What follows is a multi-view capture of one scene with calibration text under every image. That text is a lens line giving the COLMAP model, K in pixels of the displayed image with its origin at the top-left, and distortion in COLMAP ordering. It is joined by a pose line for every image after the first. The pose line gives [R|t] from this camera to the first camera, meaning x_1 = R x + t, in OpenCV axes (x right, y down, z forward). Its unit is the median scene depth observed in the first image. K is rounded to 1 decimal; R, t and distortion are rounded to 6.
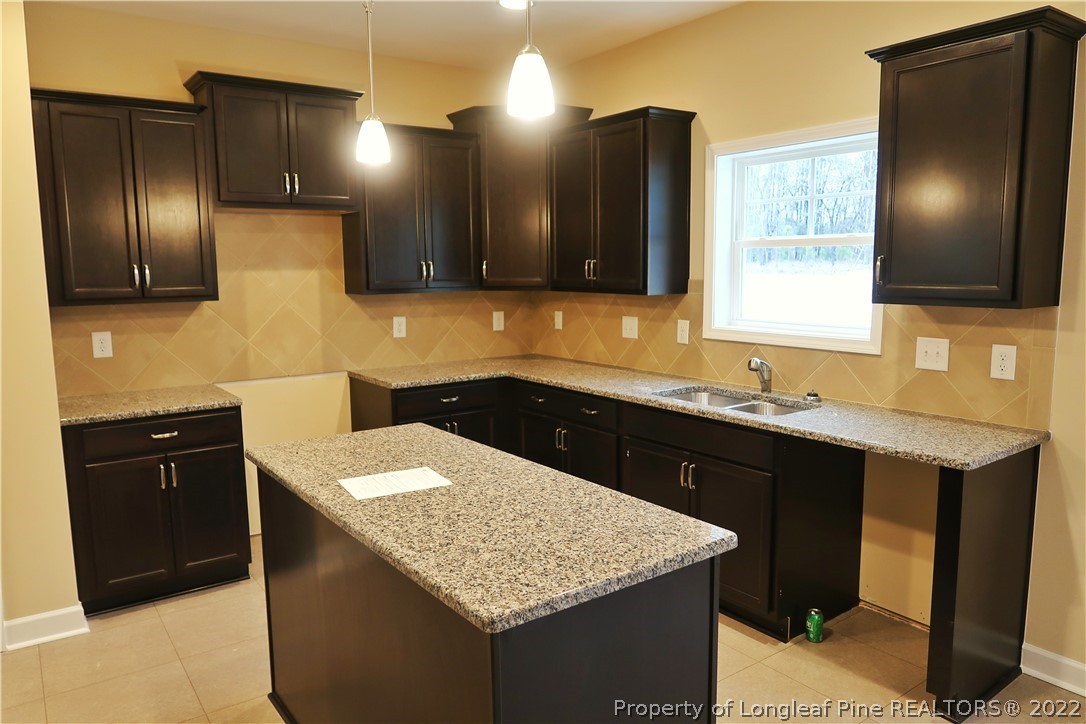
lens RADIAL K [[756.9, 0, 542.5], [0, 756.9, 360.4], [0, 0, 1]] dist [-0.022634, -0.004252]
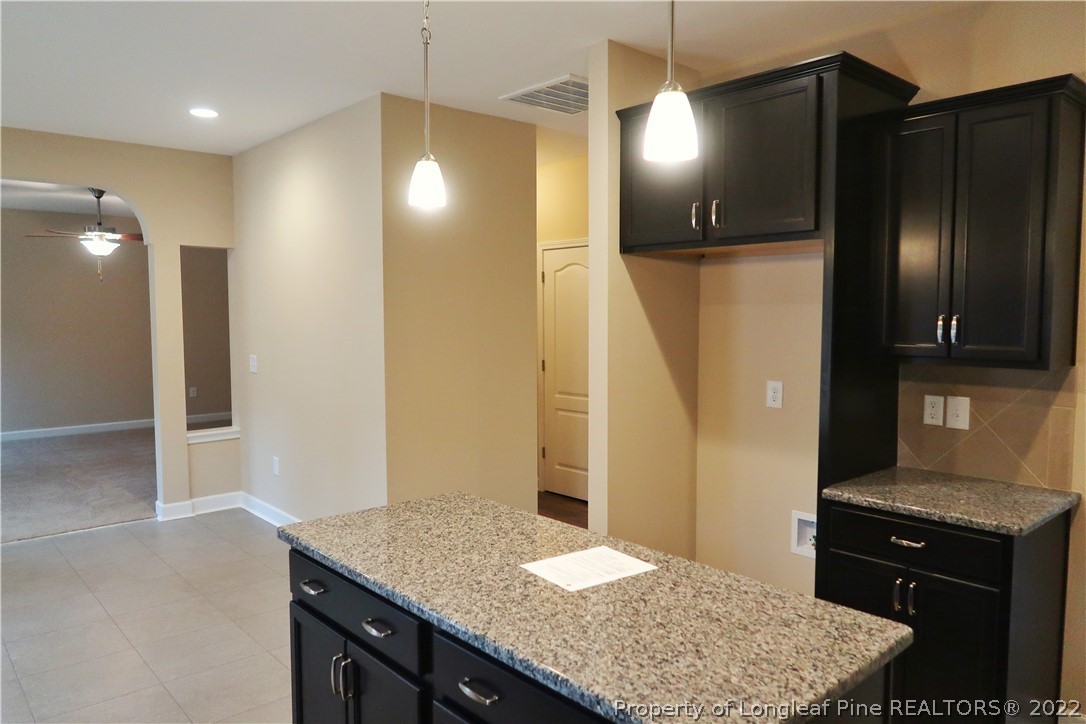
lens RADIAL K [[756.9, 0, 533.1], [0, 756.9, 361.1], [0, 0, 1]] dist [-0.022634, -0.004252]
pose [[-0.995768, 0.024484, -0.088584, -0.059653], [0.006765, 0.980774, 0.195030, -0.244386], [0.091656, 0.193605, -0.976789, 1.806749]]
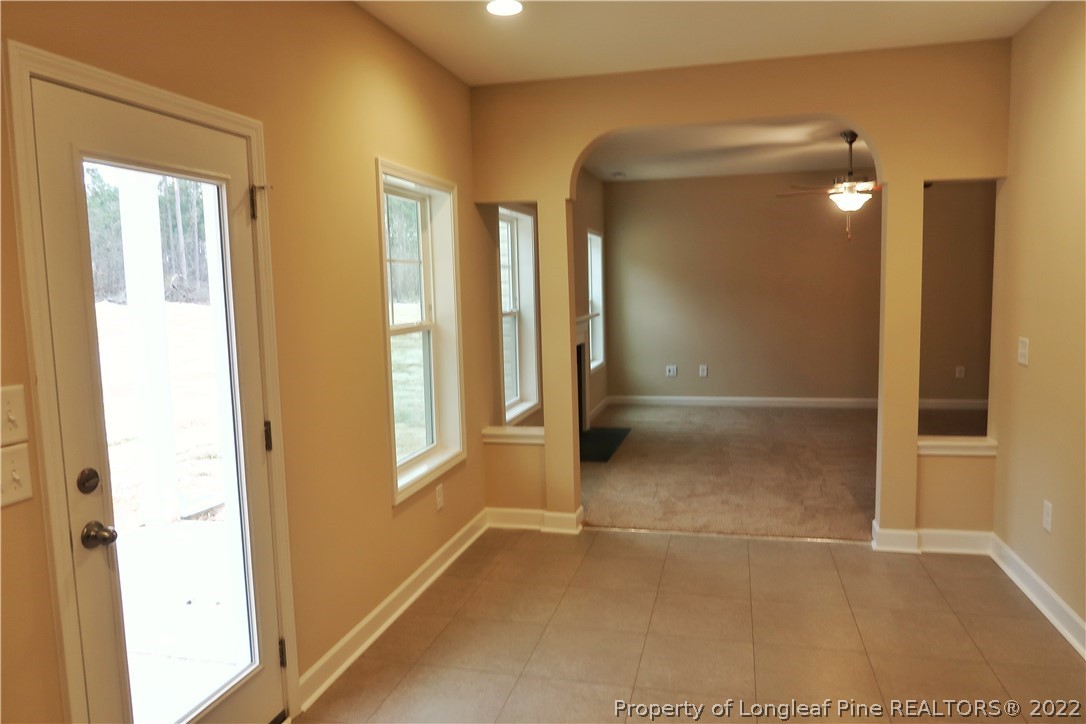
lens RADIAL K [[756.9, 0, 540.6], [0, 756.9, 367.4], [0, 0, 1]] dist [-0.022634, -0.004252]
pose [[-0.641102, -0.050051, 0.765822, -0.004784], [0.134534, 0.975090, 0.176351, -0.202227], [-0.755572, 0.216088, -0.618398, 1.492790]]
